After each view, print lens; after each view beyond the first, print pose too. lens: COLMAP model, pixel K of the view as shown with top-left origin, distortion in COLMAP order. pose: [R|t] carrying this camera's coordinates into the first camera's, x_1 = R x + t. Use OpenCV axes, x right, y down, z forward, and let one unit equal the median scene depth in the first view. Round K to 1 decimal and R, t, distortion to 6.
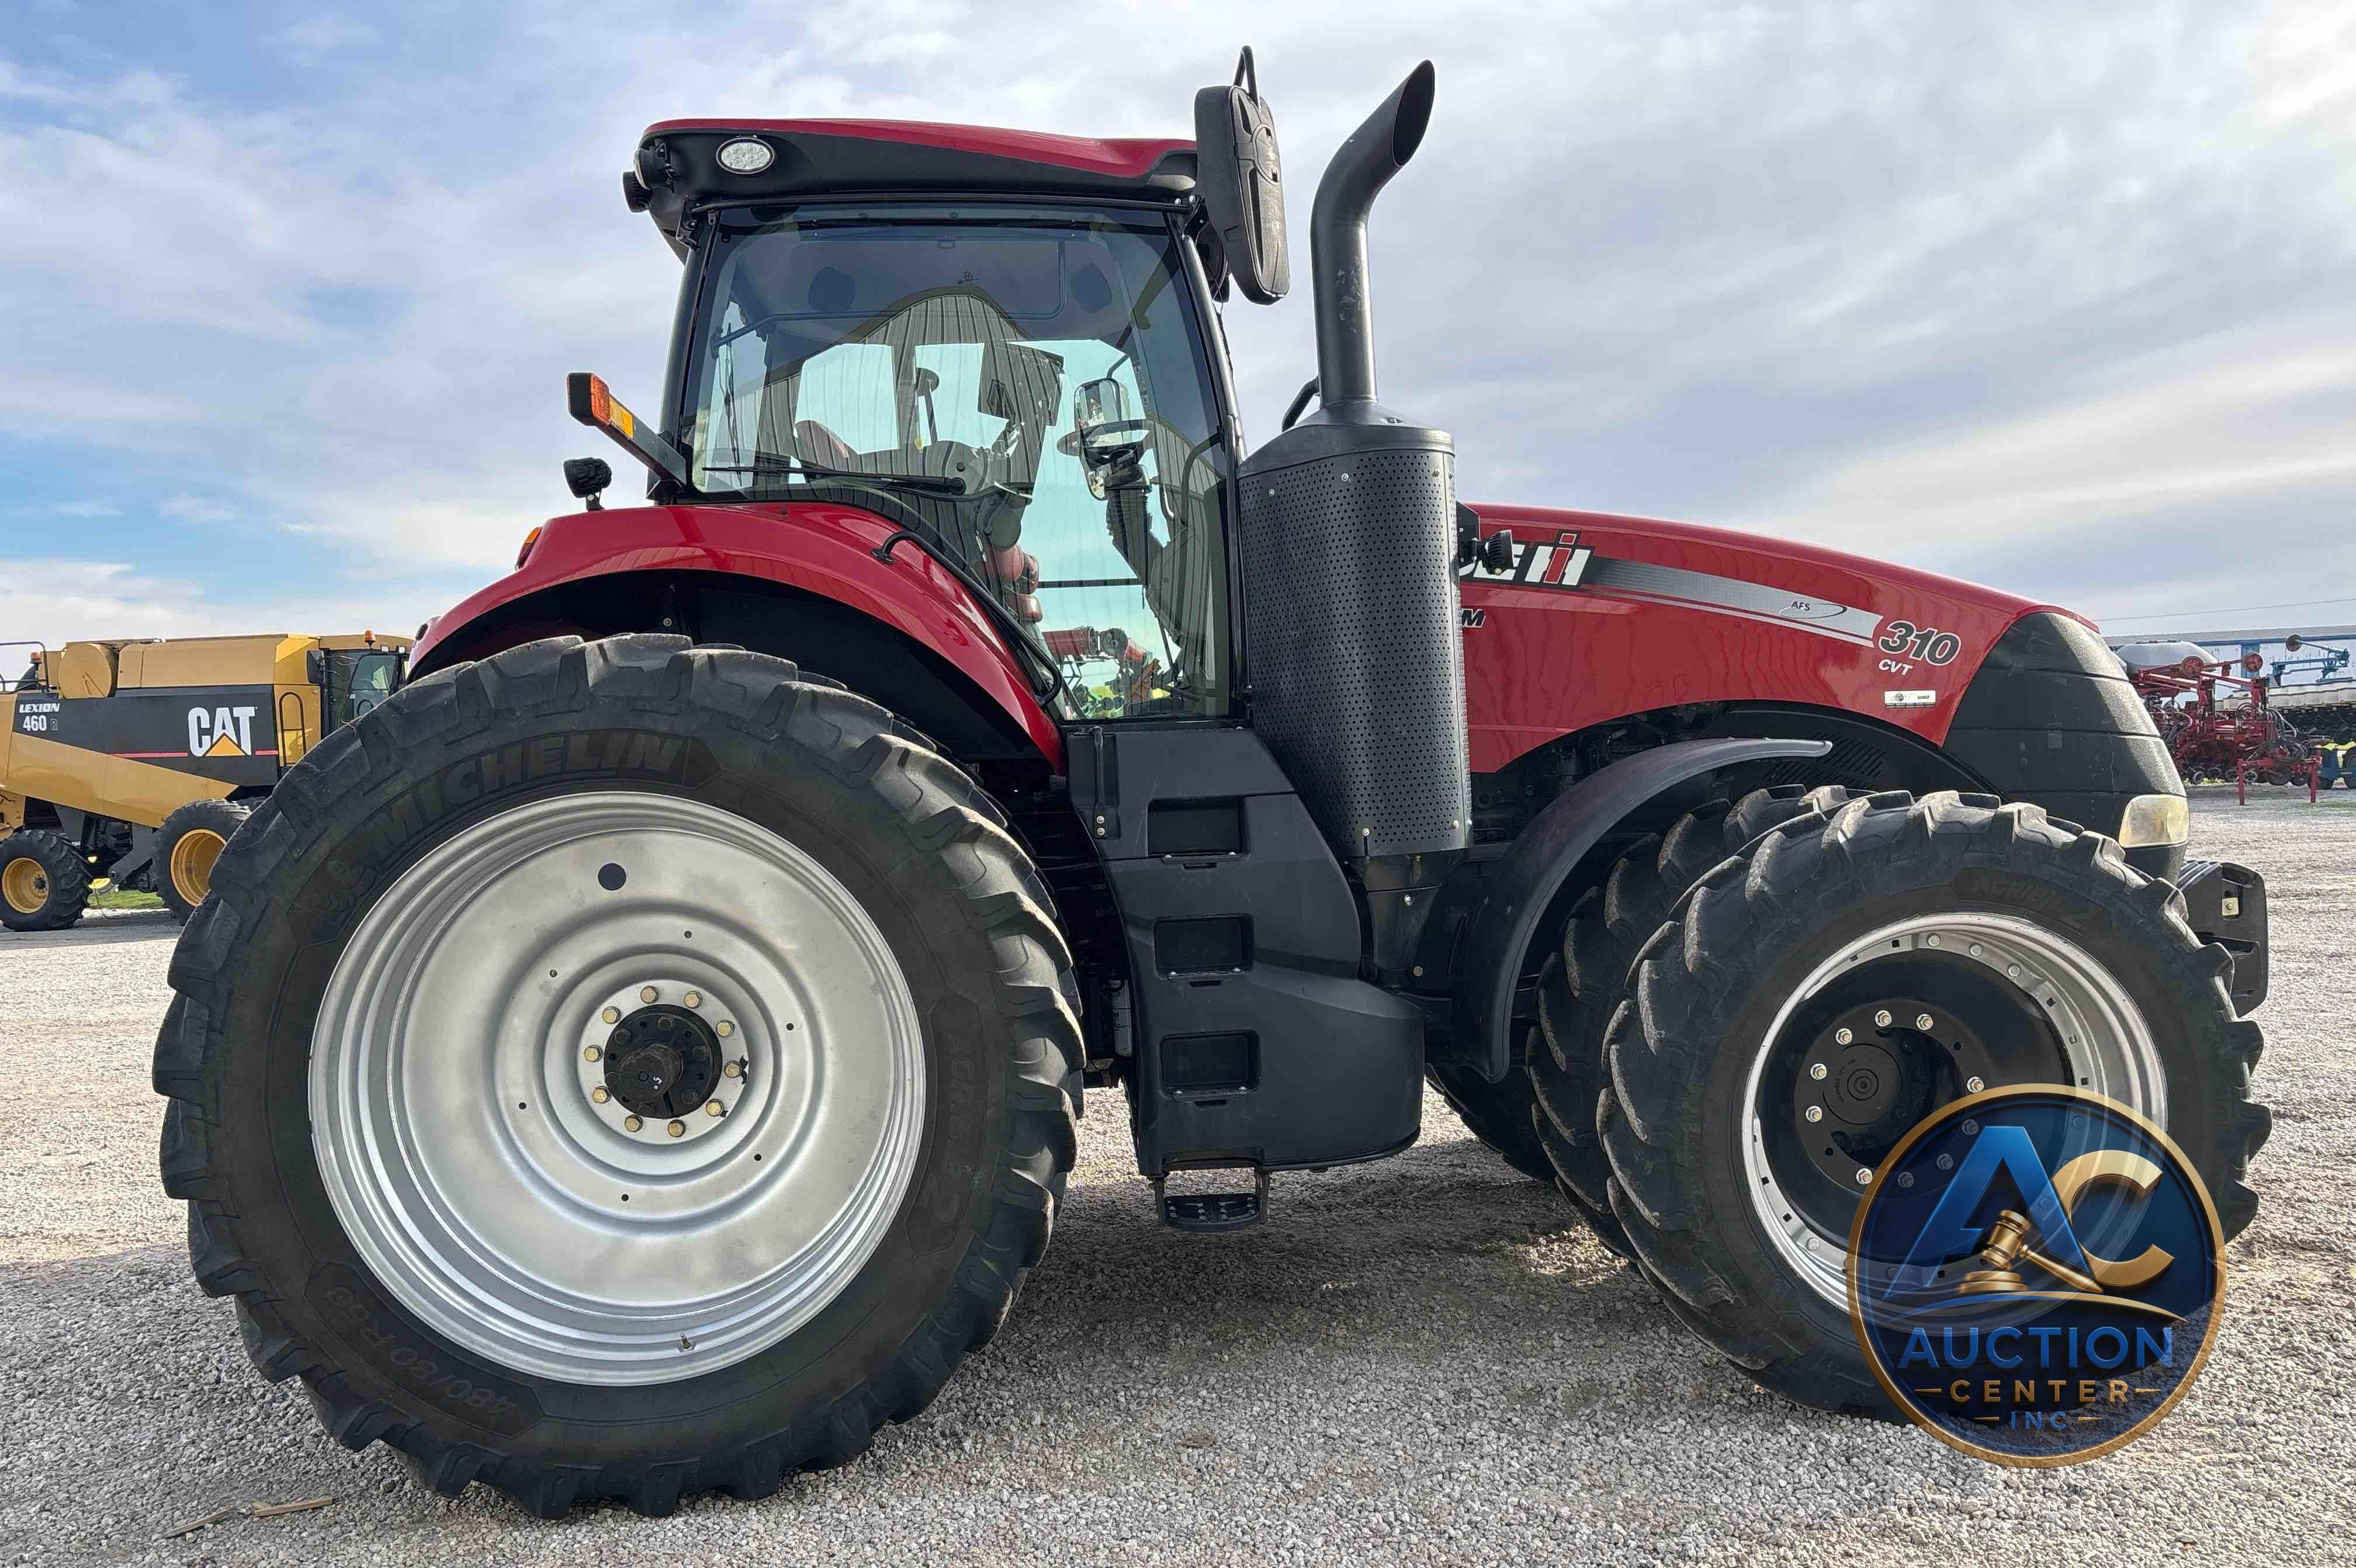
lens RADIAL K [[1843.6, 0, 1218.0], [0, 1843.6, 867.5], [0, 0, 1]] dist [0.010650, -0.006979]
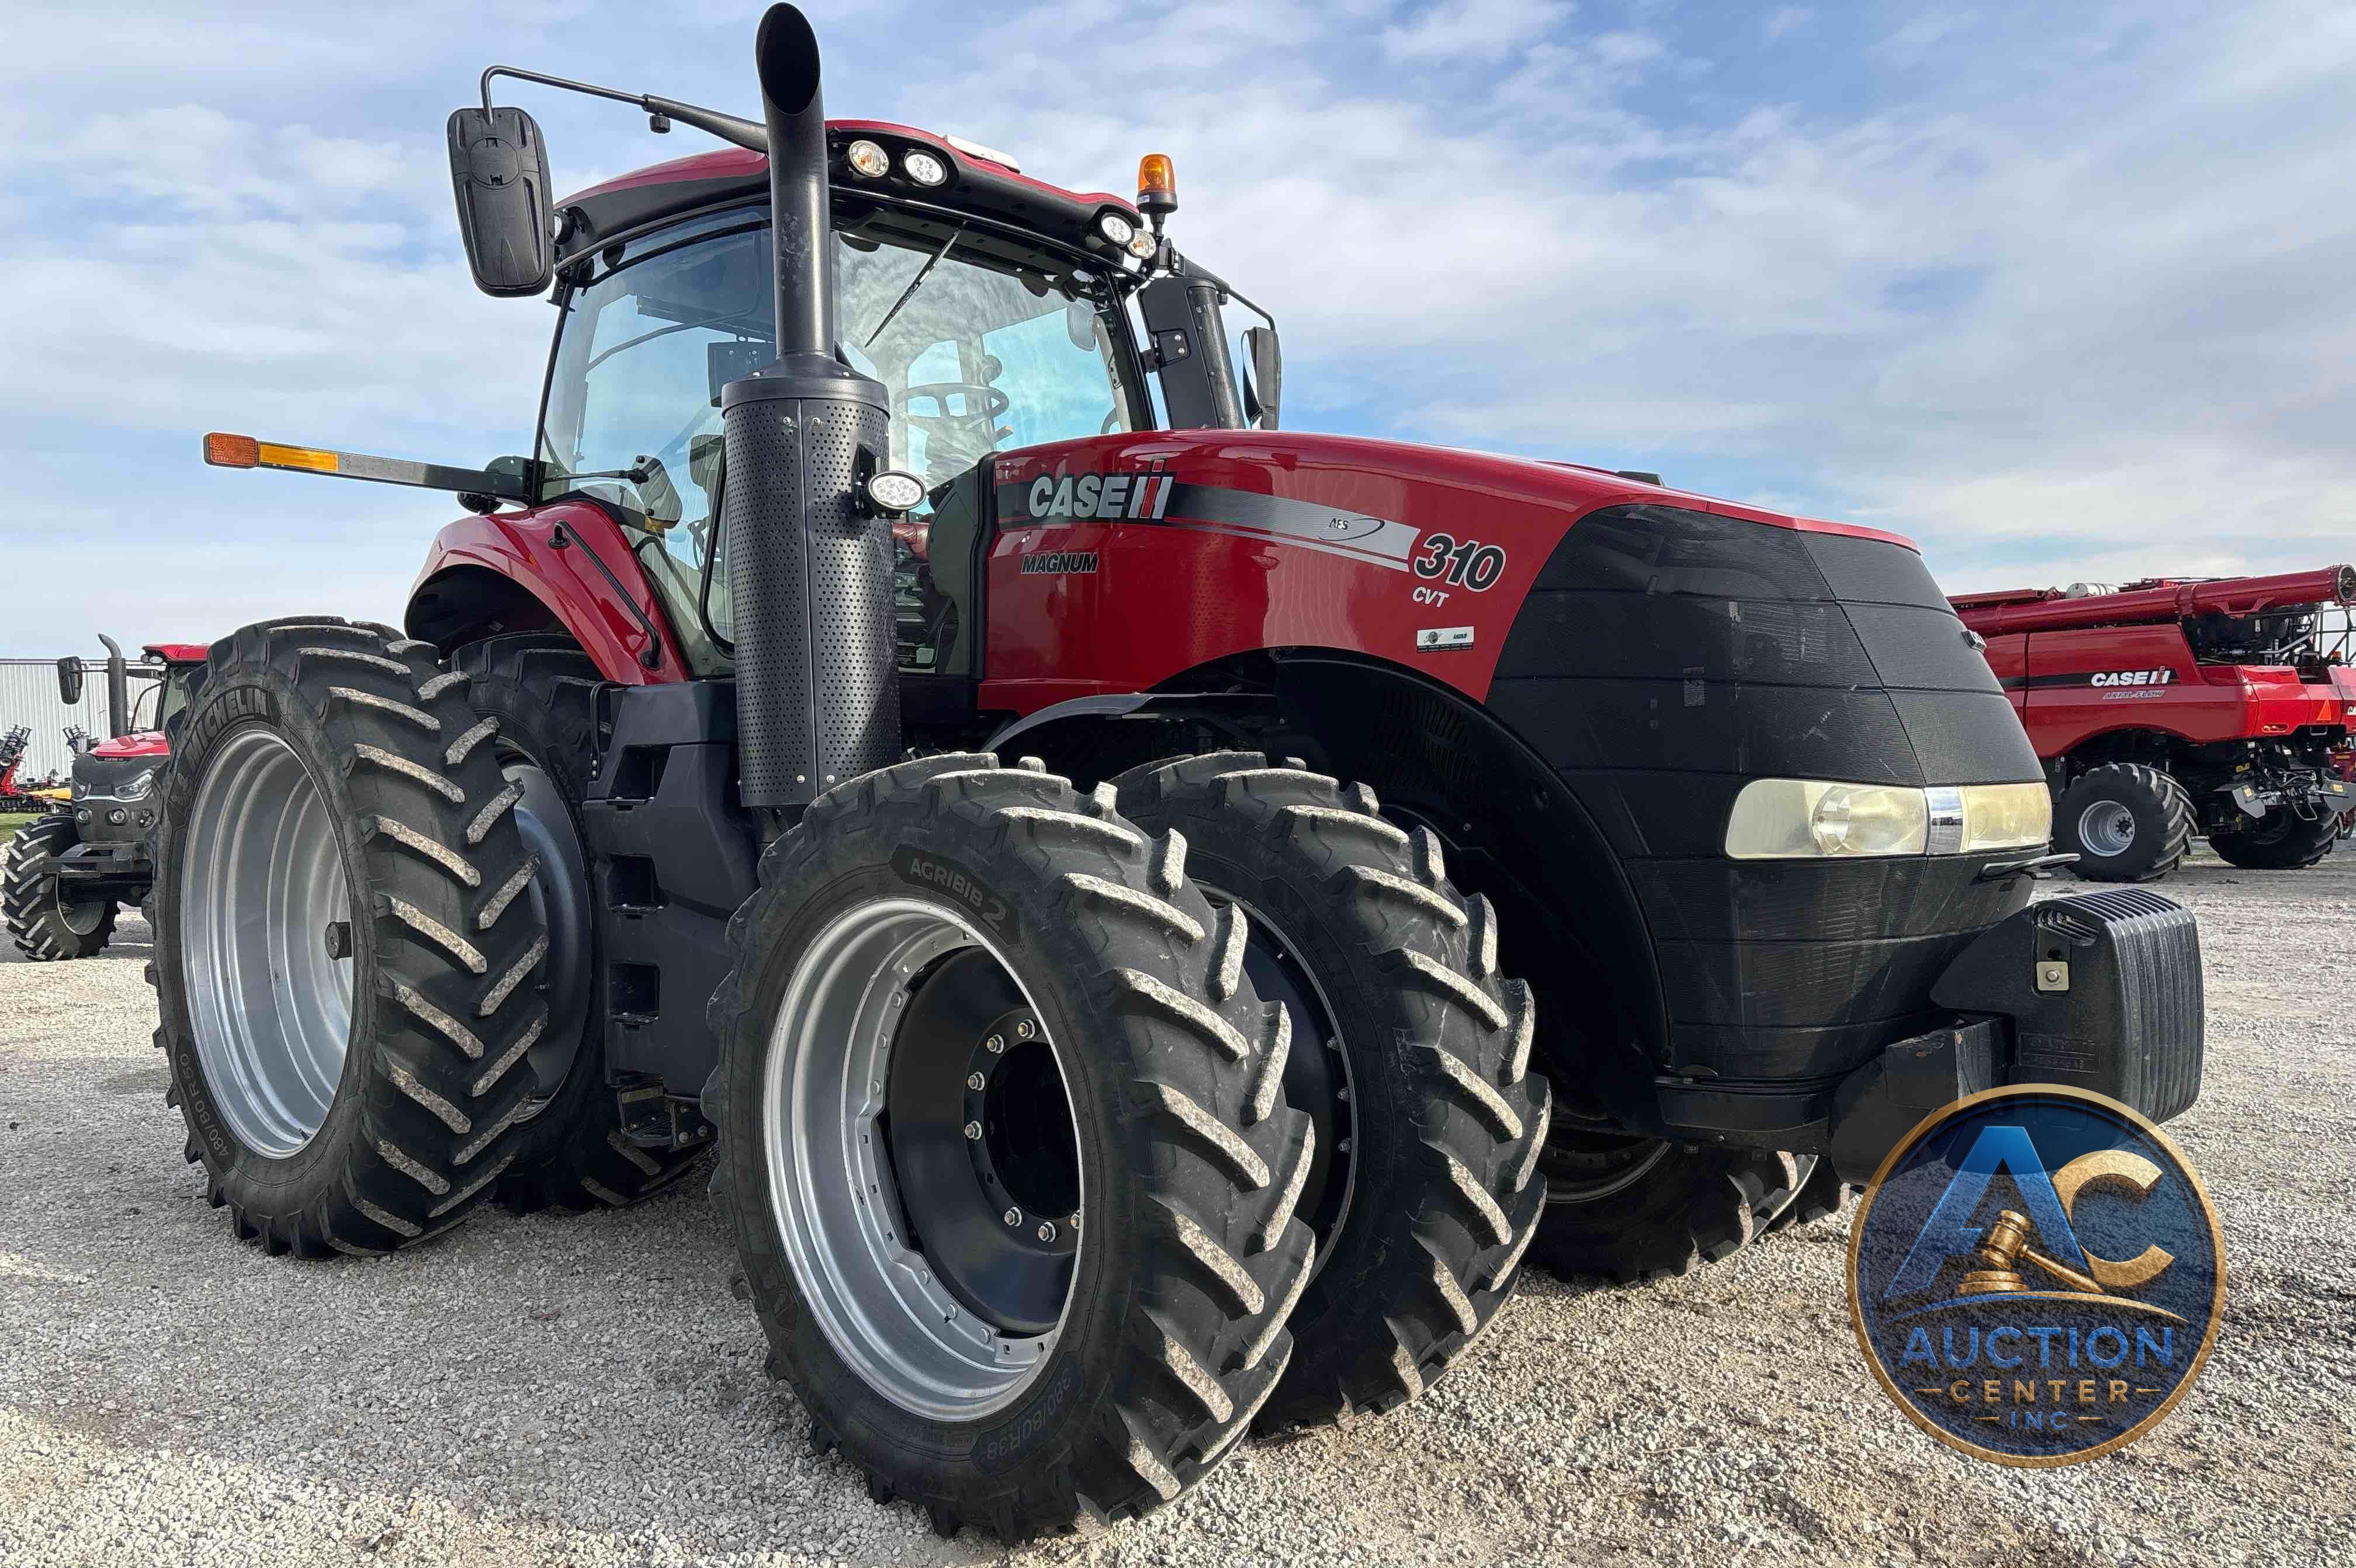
lens RADIAL K [[1843.6, 0, 1218.0], [0, 1843.6, 867.5], [0, 0, 1]] dist [0.010650, -0.006979]
pose [[0.665051, 0.064300, -0.744024, 0.872299], [-0.054405, 0.997811, 0.037602, -0.022729], [0.744813, 0.015471, 0.667094, 0.441492]]
